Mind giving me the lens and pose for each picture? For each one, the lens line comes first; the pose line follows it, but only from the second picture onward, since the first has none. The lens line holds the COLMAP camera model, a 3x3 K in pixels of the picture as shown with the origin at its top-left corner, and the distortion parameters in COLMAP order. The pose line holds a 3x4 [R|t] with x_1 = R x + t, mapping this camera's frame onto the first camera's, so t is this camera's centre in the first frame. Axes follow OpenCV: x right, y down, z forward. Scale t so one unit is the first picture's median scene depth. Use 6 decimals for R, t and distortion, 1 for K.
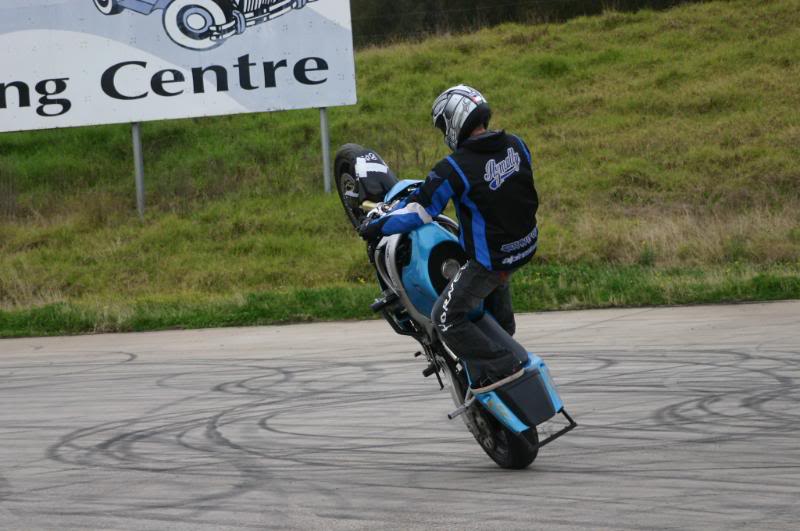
lens RADIAL K [[2589.5, 0, 394.9], [0, 2589.5, 268.0], [0, 0, 1]] dist [0.408247, 0.000000]
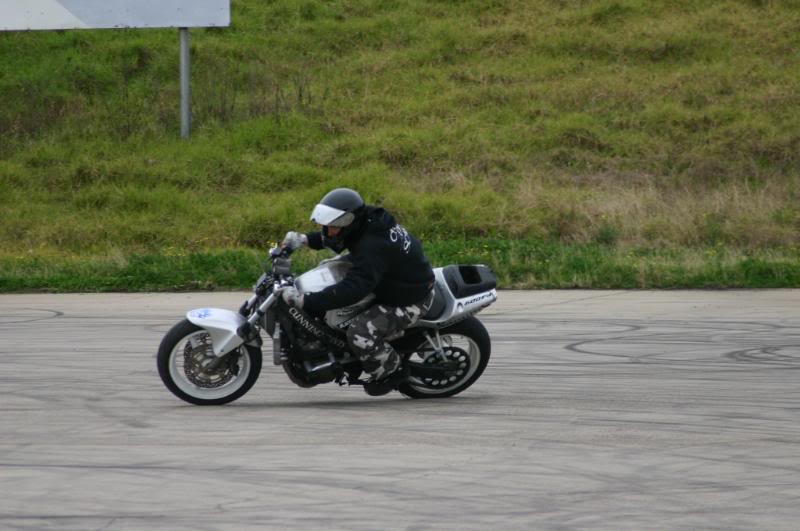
lens RADIAL K [[4678.3, 0, 405.8], [0, 4678.3, 236.9], [0, 0, 1]] dist [1.314180, 0.000000]
pose [[0.993232, 0.049283, 0.105178, -0.113918], [-0.048097, 0.998748, -0.013783, 0.018675], [-0.105725, 0.008631, 0.994358, -0.444587]]
